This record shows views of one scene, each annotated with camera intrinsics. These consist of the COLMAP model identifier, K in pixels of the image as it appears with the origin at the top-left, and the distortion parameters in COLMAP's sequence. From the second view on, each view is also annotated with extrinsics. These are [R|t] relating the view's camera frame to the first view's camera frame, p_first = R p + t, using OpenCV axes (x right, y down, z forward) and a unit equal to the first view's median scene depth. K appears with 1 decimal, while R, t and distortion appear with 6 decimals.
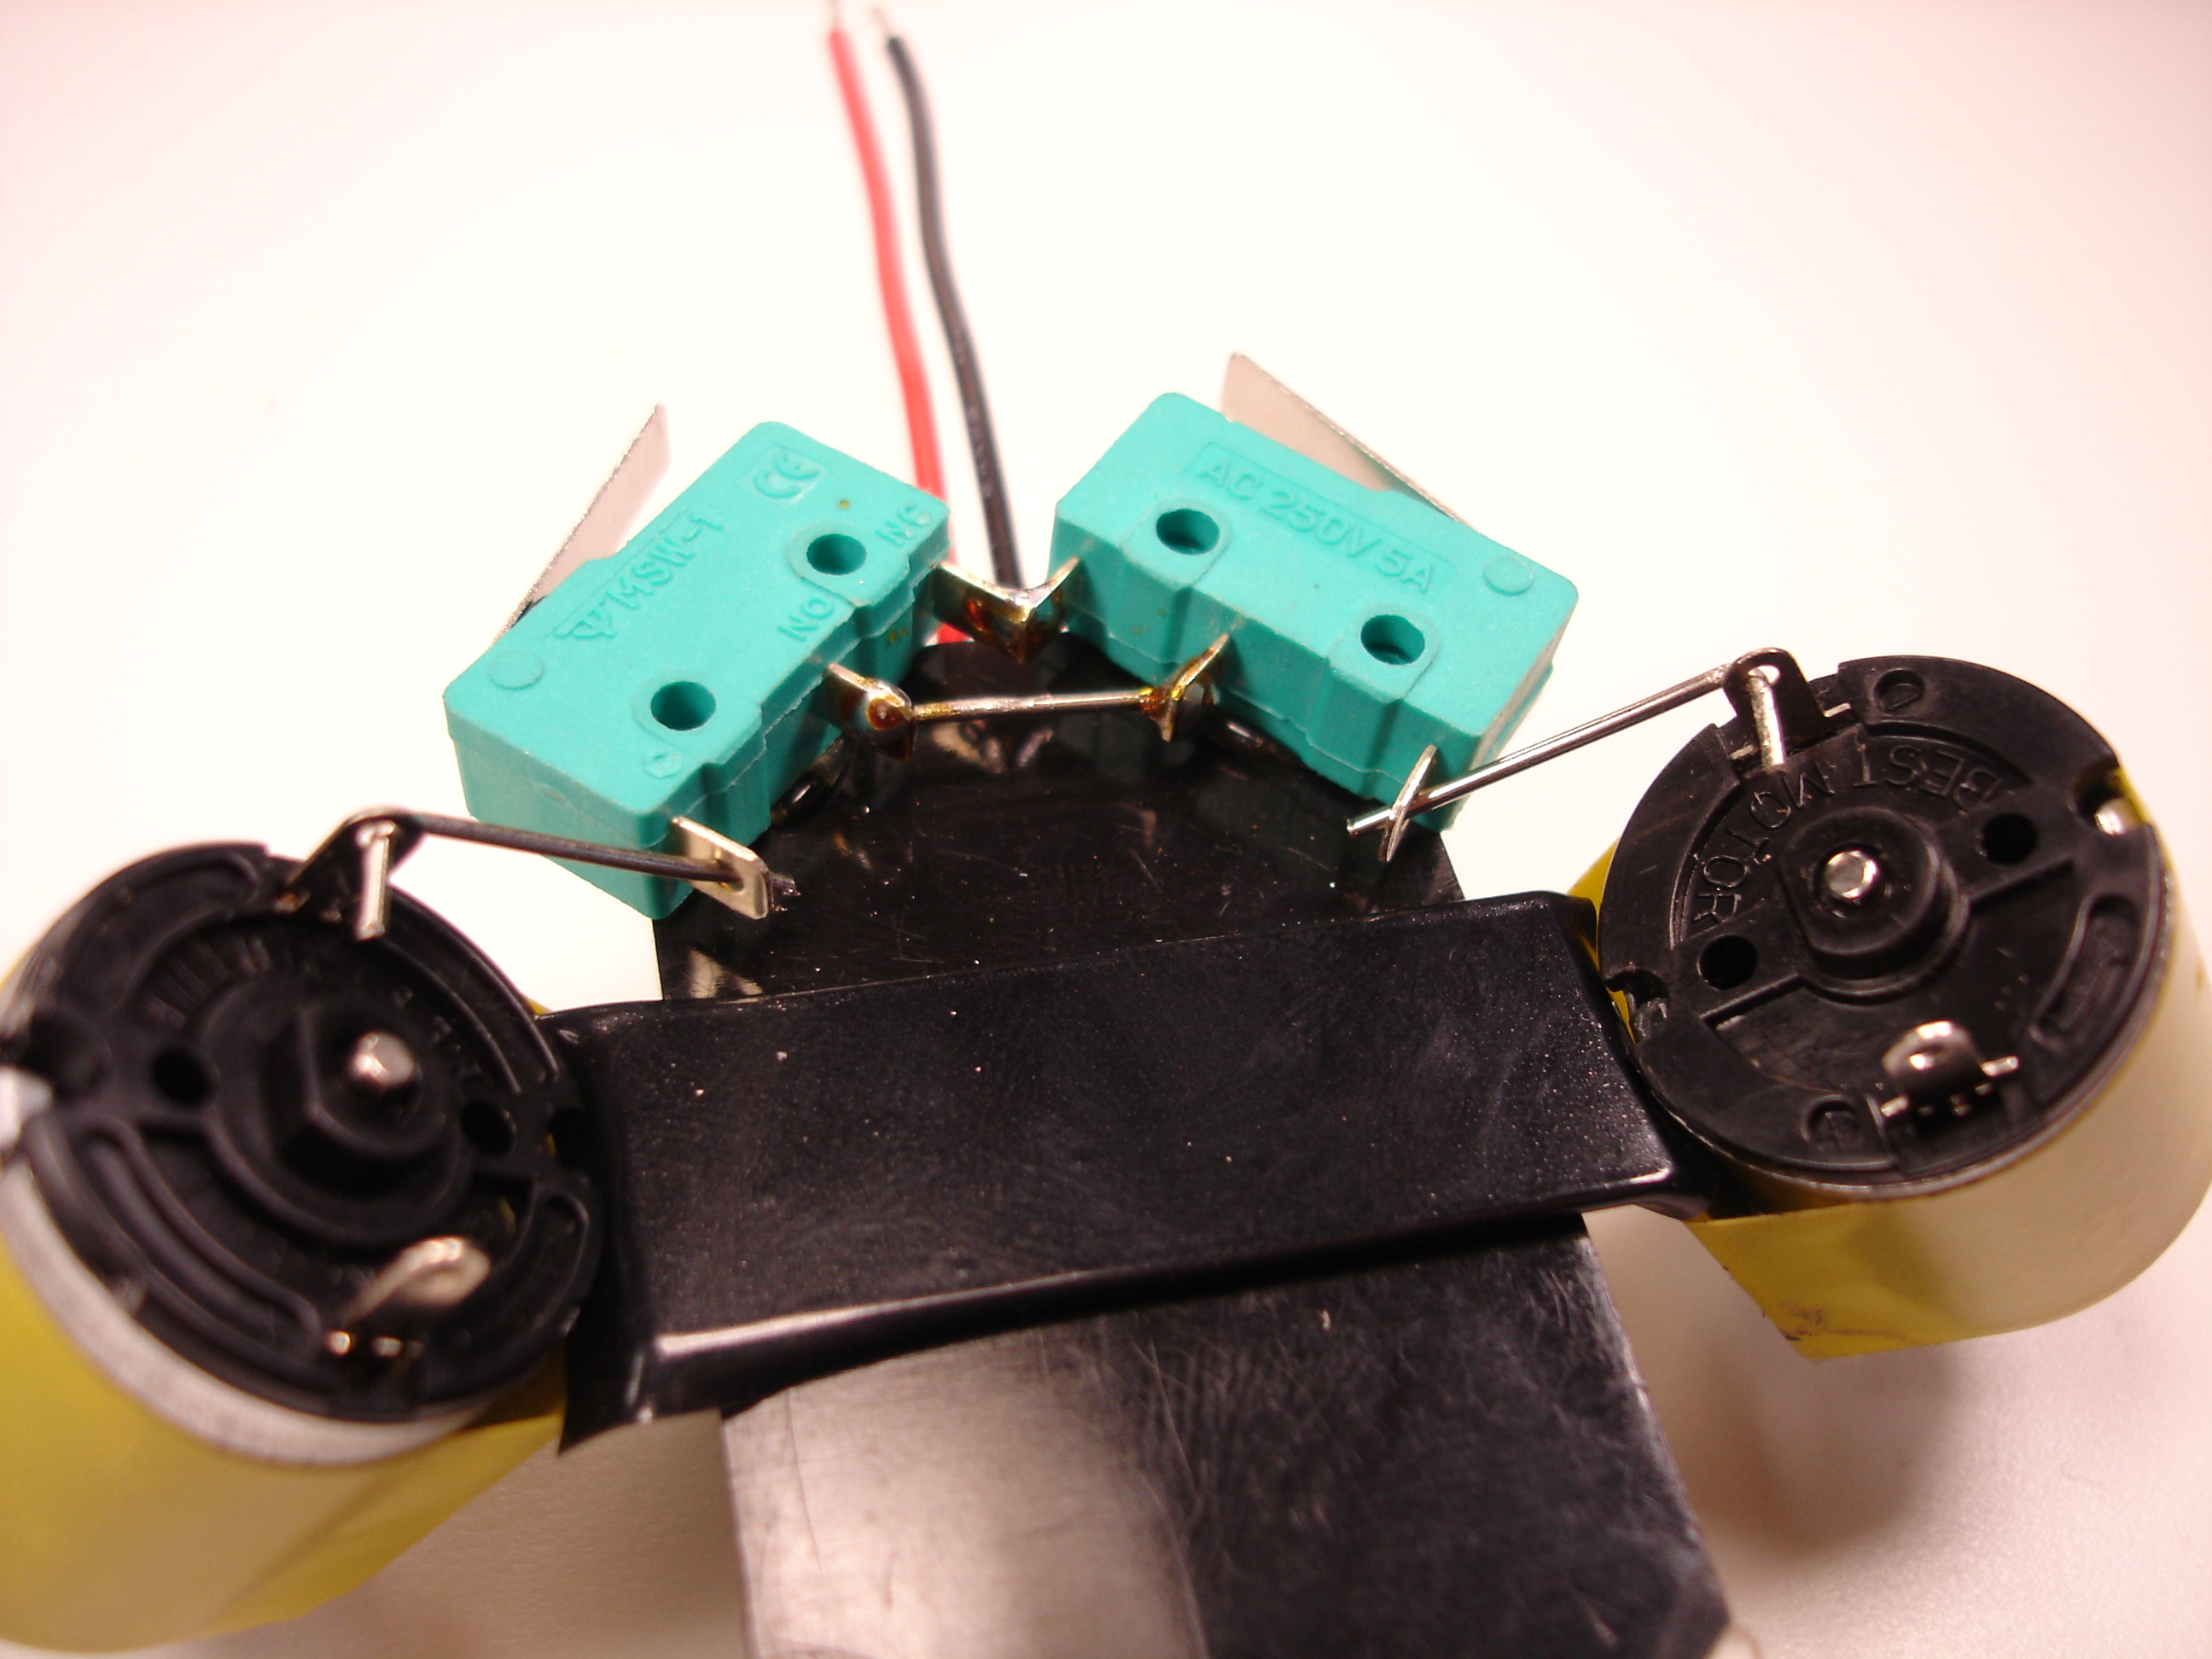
lens RADIAL K [[2468.6, 0, 1160.8], [0, 2468.6, 833.6], [0, 0, 1]] dist [-0.100012, 0.000000]
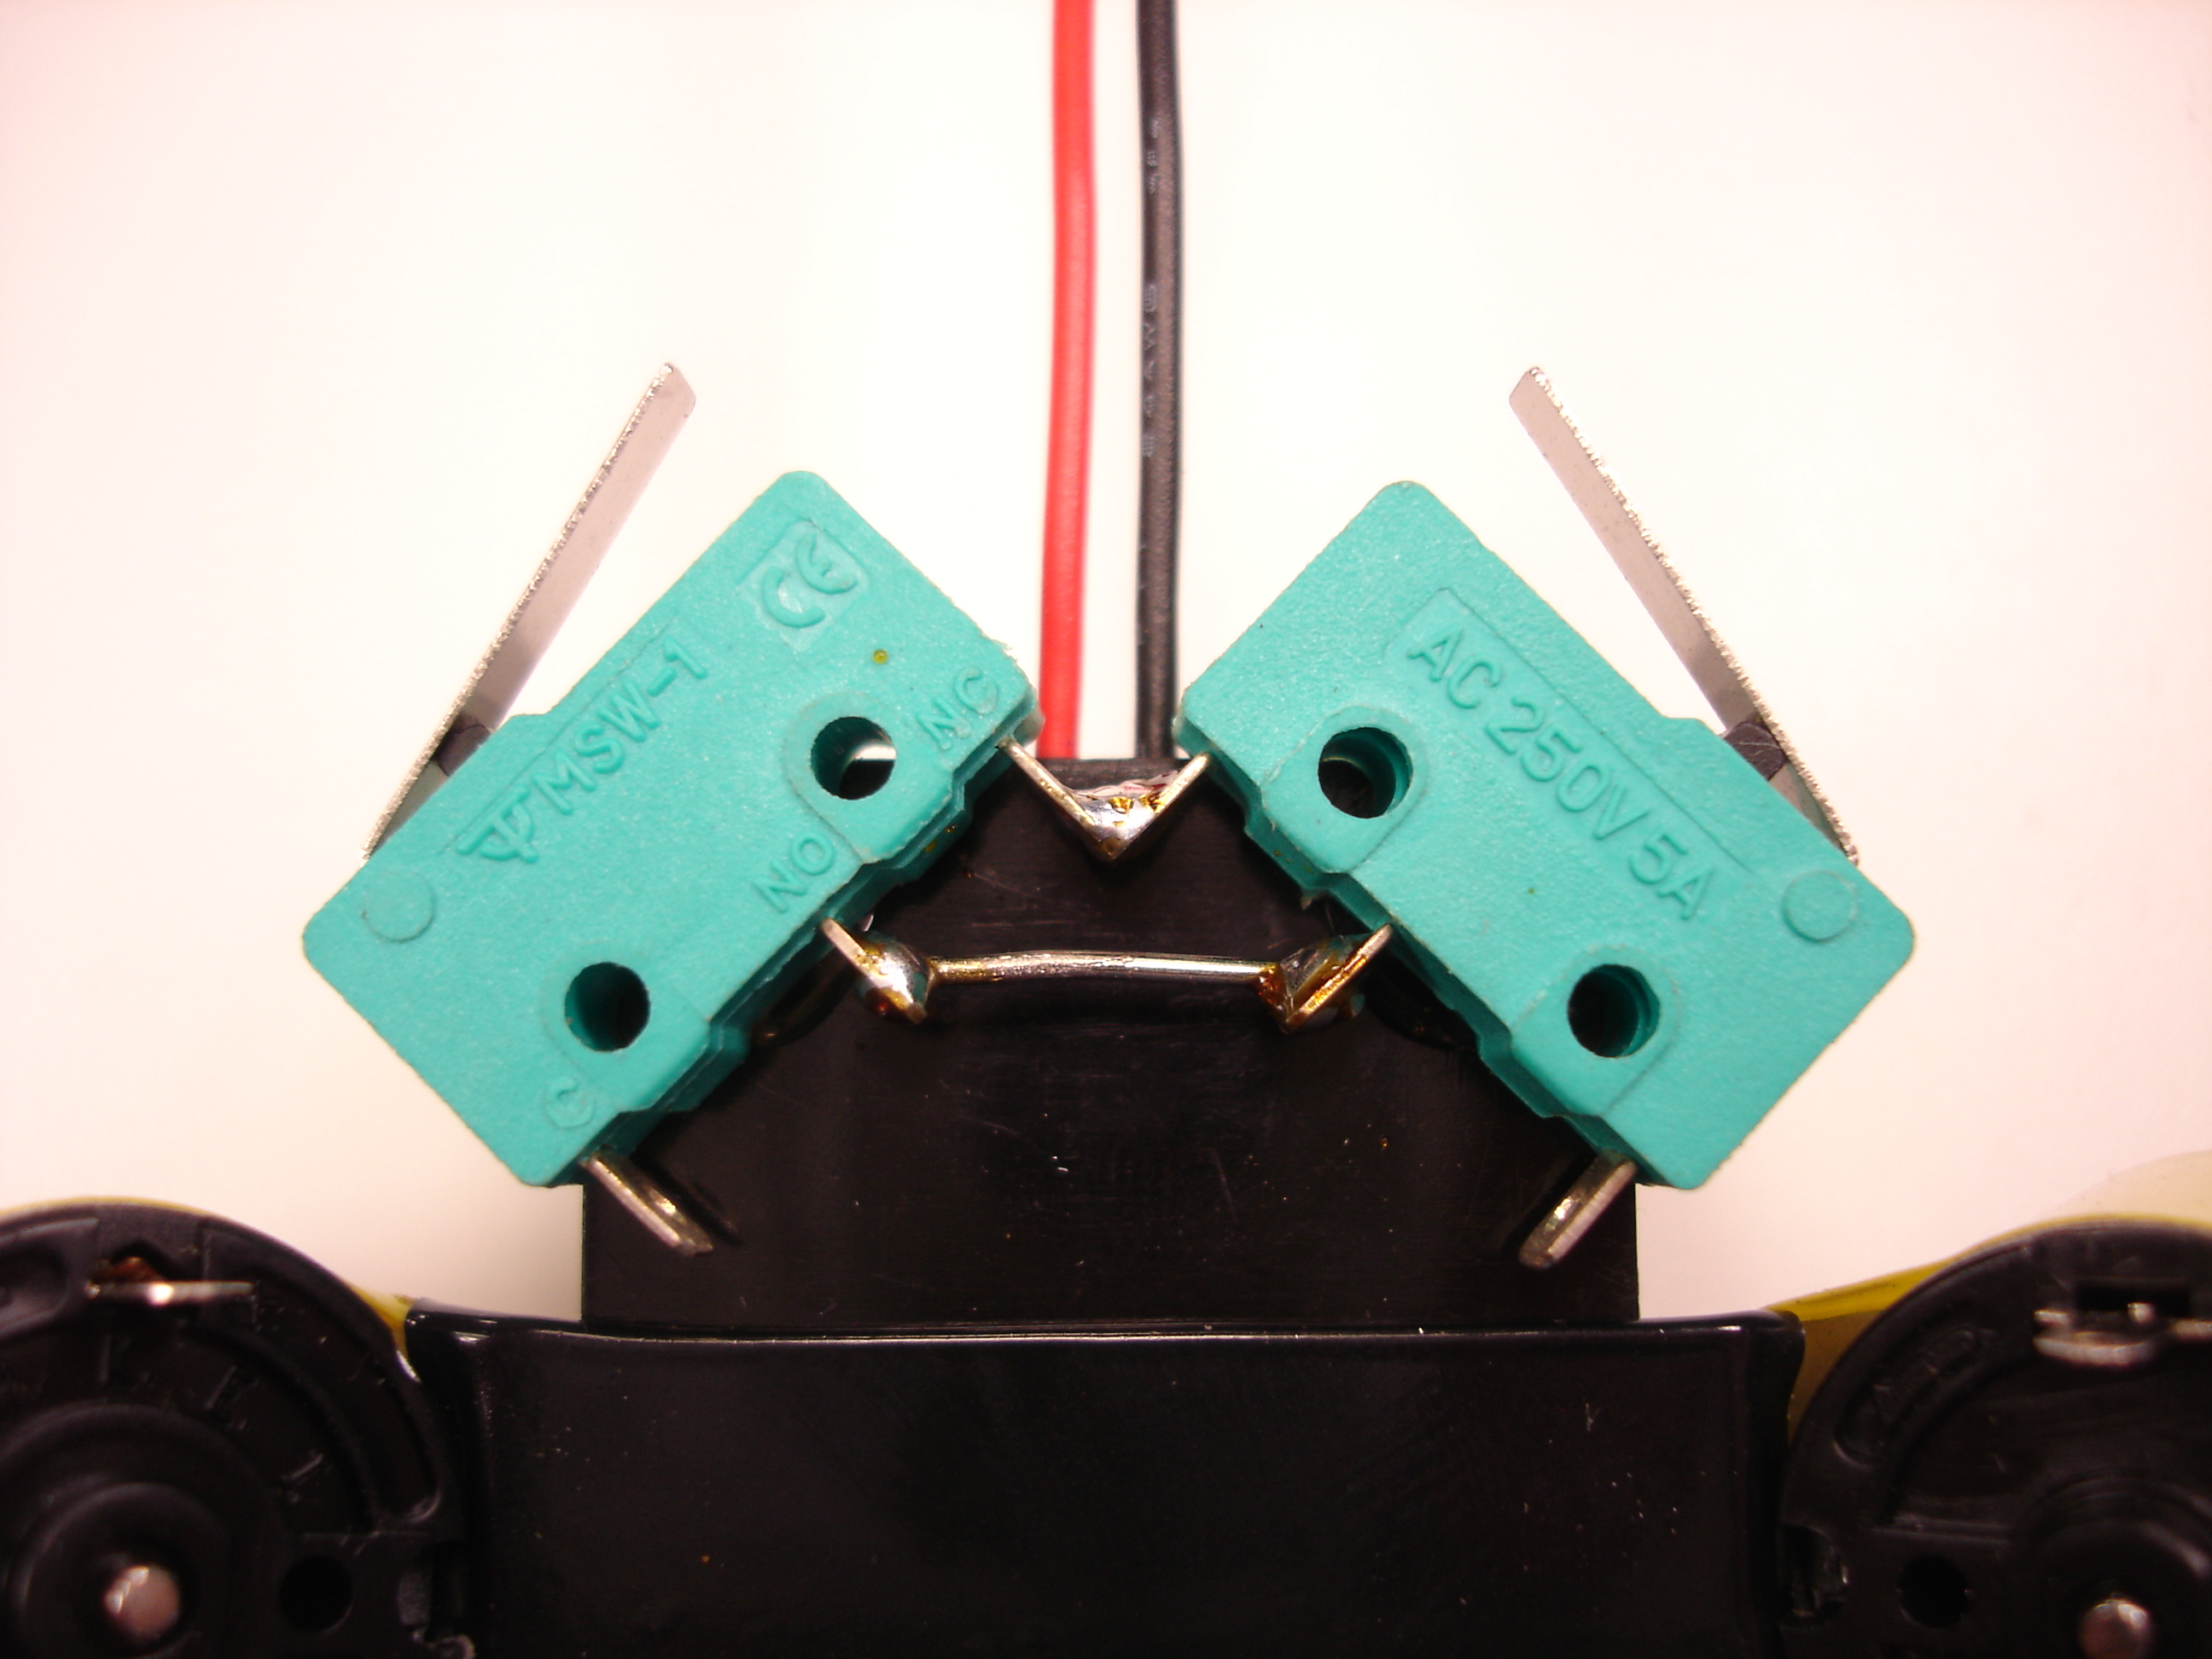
lens RADIAL K [[2468.6, 0, 1132.2], [0, 2468.6, 782.9], [0, 0, 1]] dist [-0.100012, 0.000000]
pose [[0.968812, 0.213121, -0.126421, 0.037266], [-0.115647, 0.840088, 0.529979, -0.500976], [0.219154, -0.498830, 0.838534, 0.431234]]
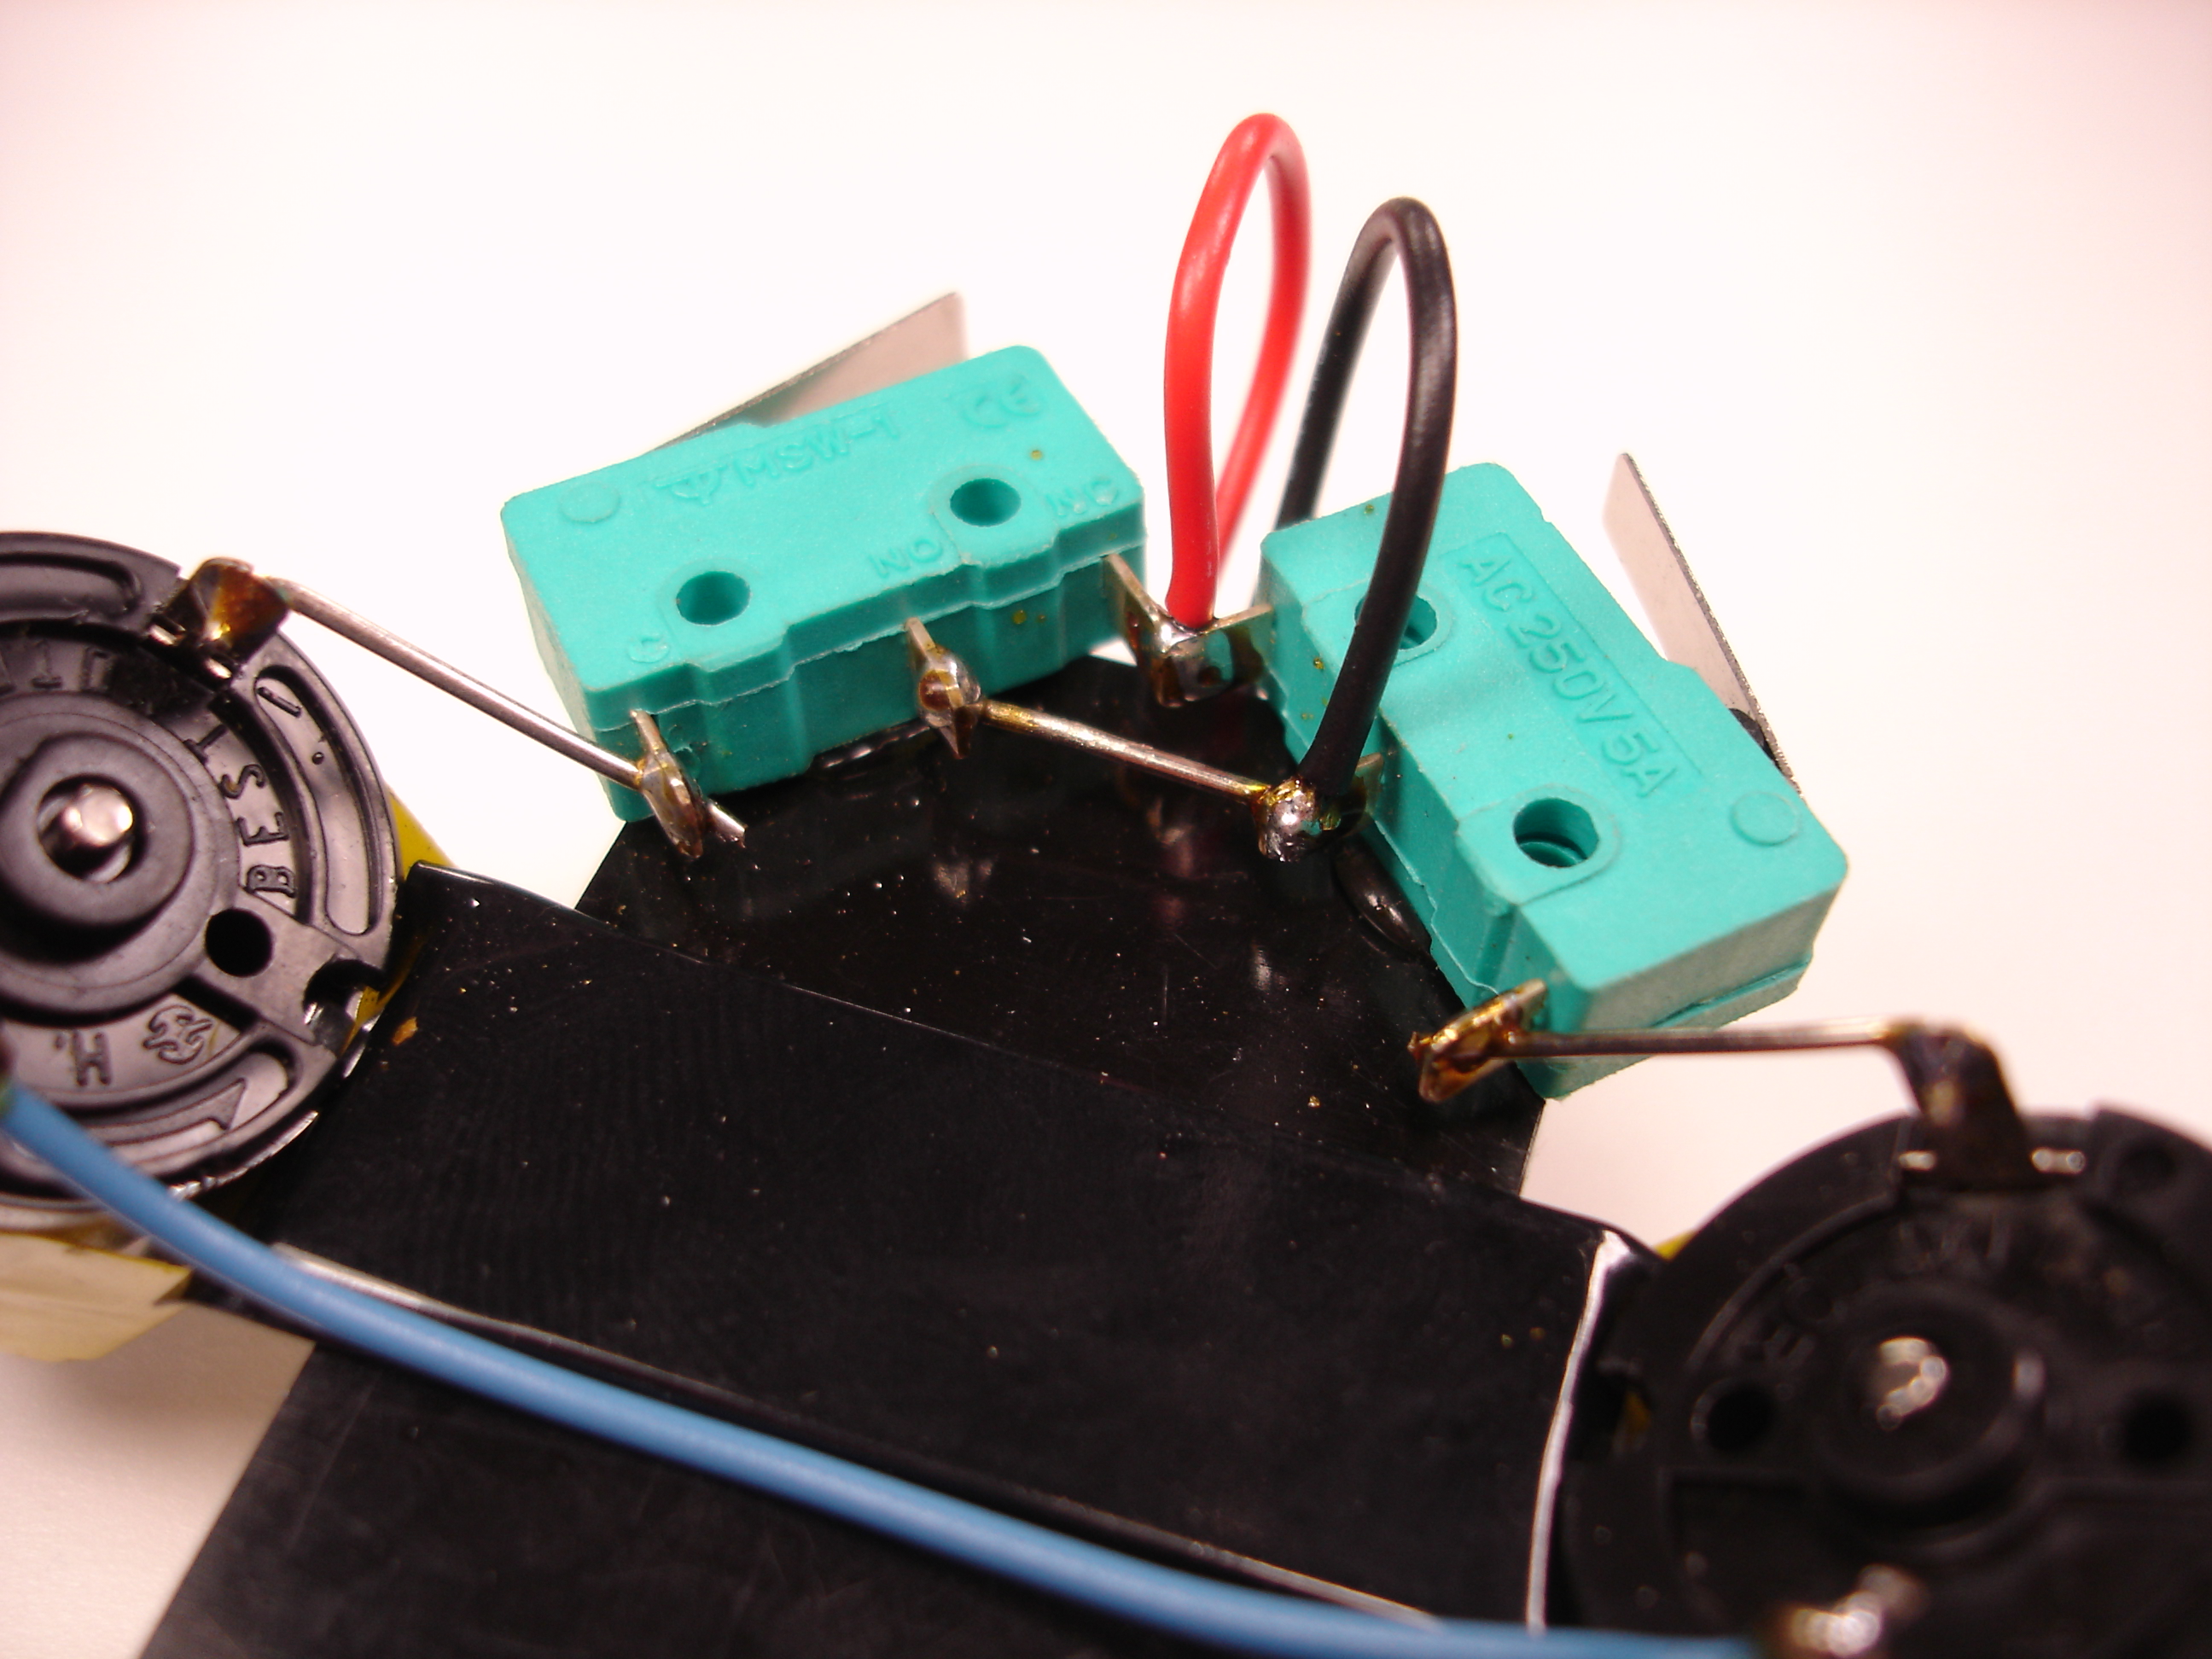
lens RADIAL K [[2468.6, 0, 1130.2], [0, 2468.6, 830.1], [0, 0, 1]] dist [-0.100012, 0.000000]
pose [[0.842467, 0.358970, -0.401733, 0.296146], [-0.371900, 0.927009, 0.048428, -0.070169], [0.389795, 0.108605, 0.914475, 0.263766]]
